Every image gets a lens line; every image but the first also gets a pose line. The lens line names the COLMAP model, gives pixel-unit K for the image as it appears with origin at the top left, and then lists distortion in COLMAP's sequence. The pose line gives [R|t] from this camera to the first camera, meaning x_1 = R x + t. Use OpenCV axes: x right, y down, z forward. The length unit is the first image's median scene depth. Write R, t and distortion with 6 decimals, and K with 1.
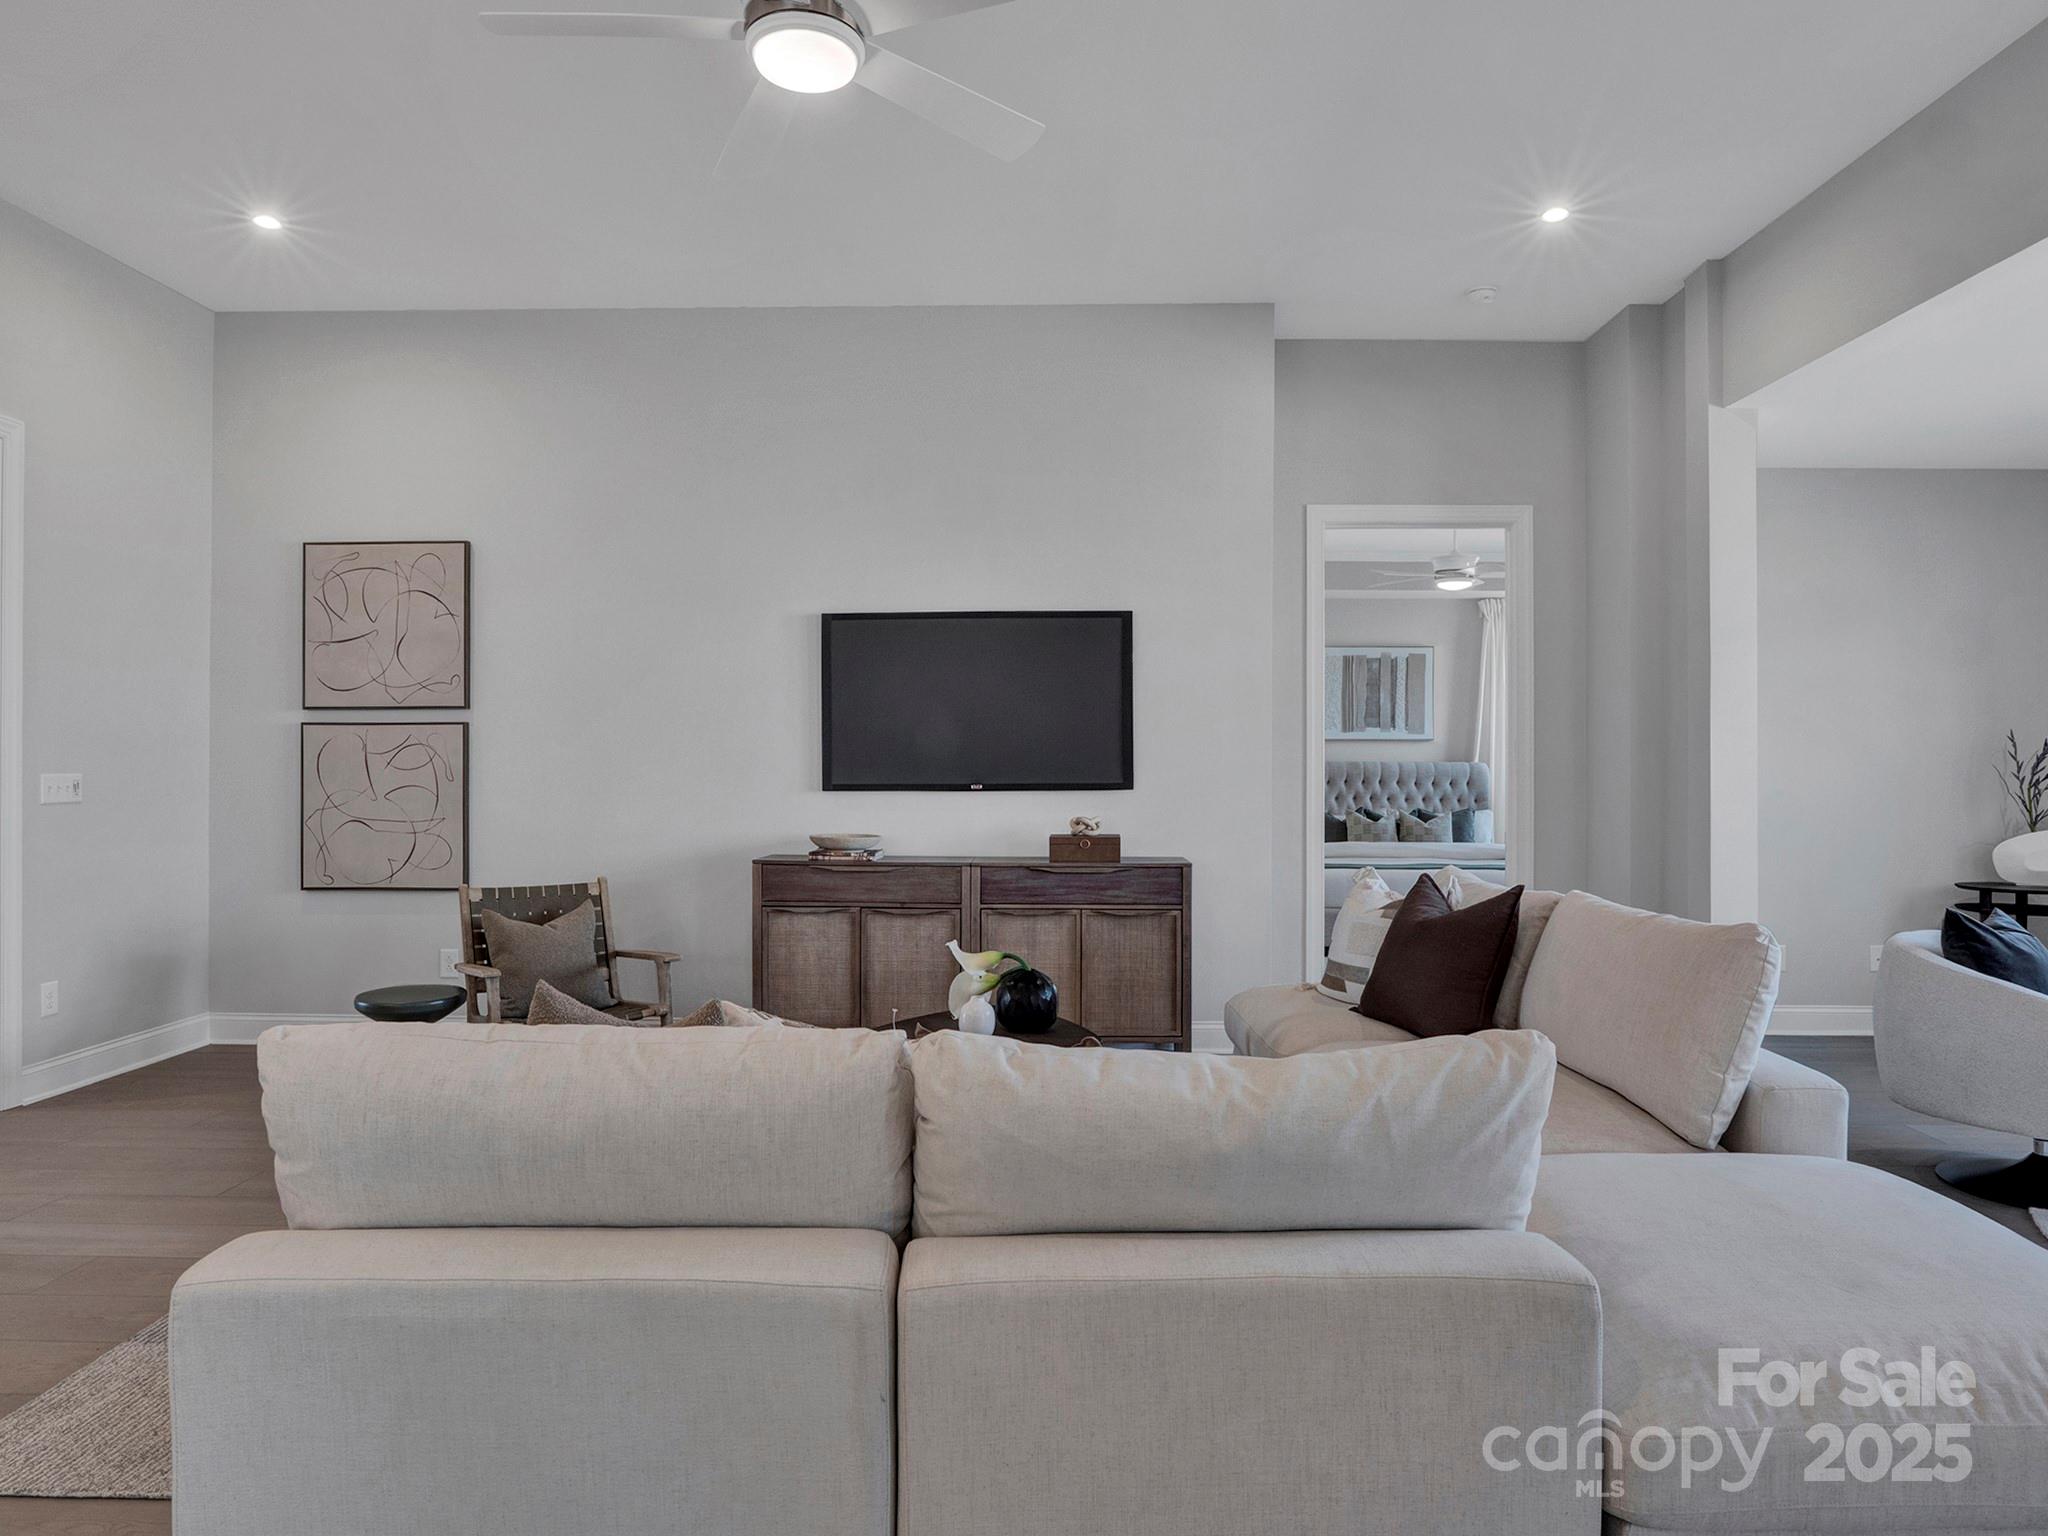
lens RADIAL K [[1256.1, 0, 1010.8], [0, 1256.1, 767.6], [0, 0, 1]] dist [-0.023823, 0.004857]
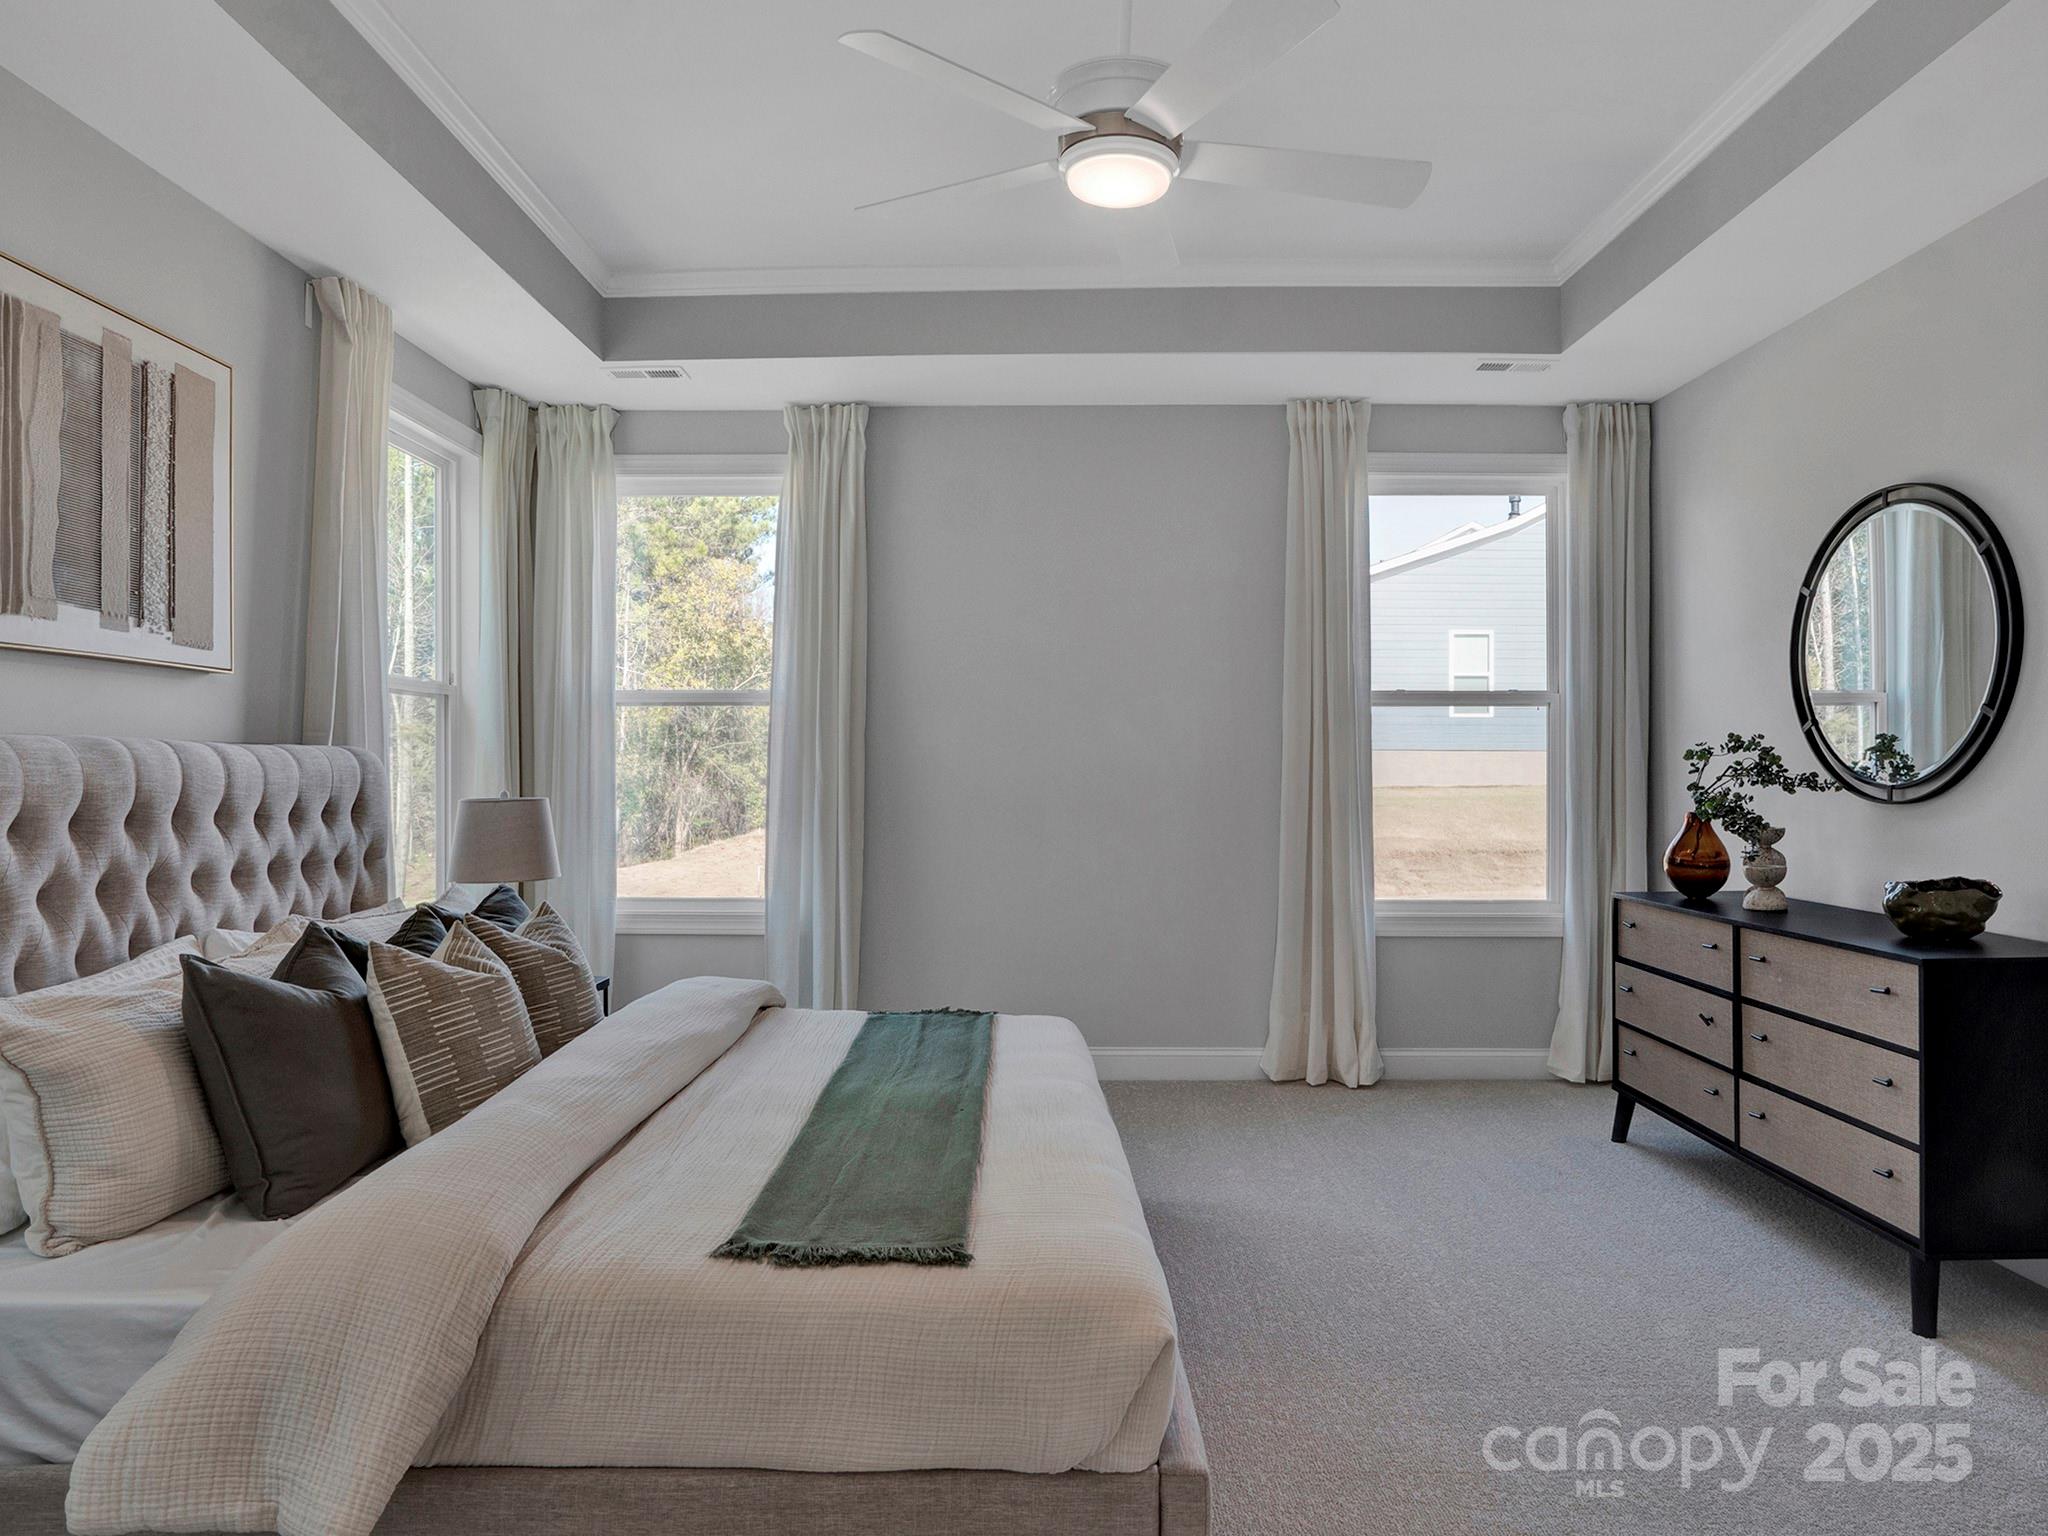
lens RADIAL K [[1256.1, 0, 1010.8], [0, 1256.1, 767.6], [0, 0, 1]] dist [-0.023823, 0.004857]
pose [[-0.008579, -0.008437, 0.999928, 0.047341], [-0.001181, 0.999964, 0.008427, -0.002004], [-0.999962, -0.001108, -0.008589, 1.173564]]
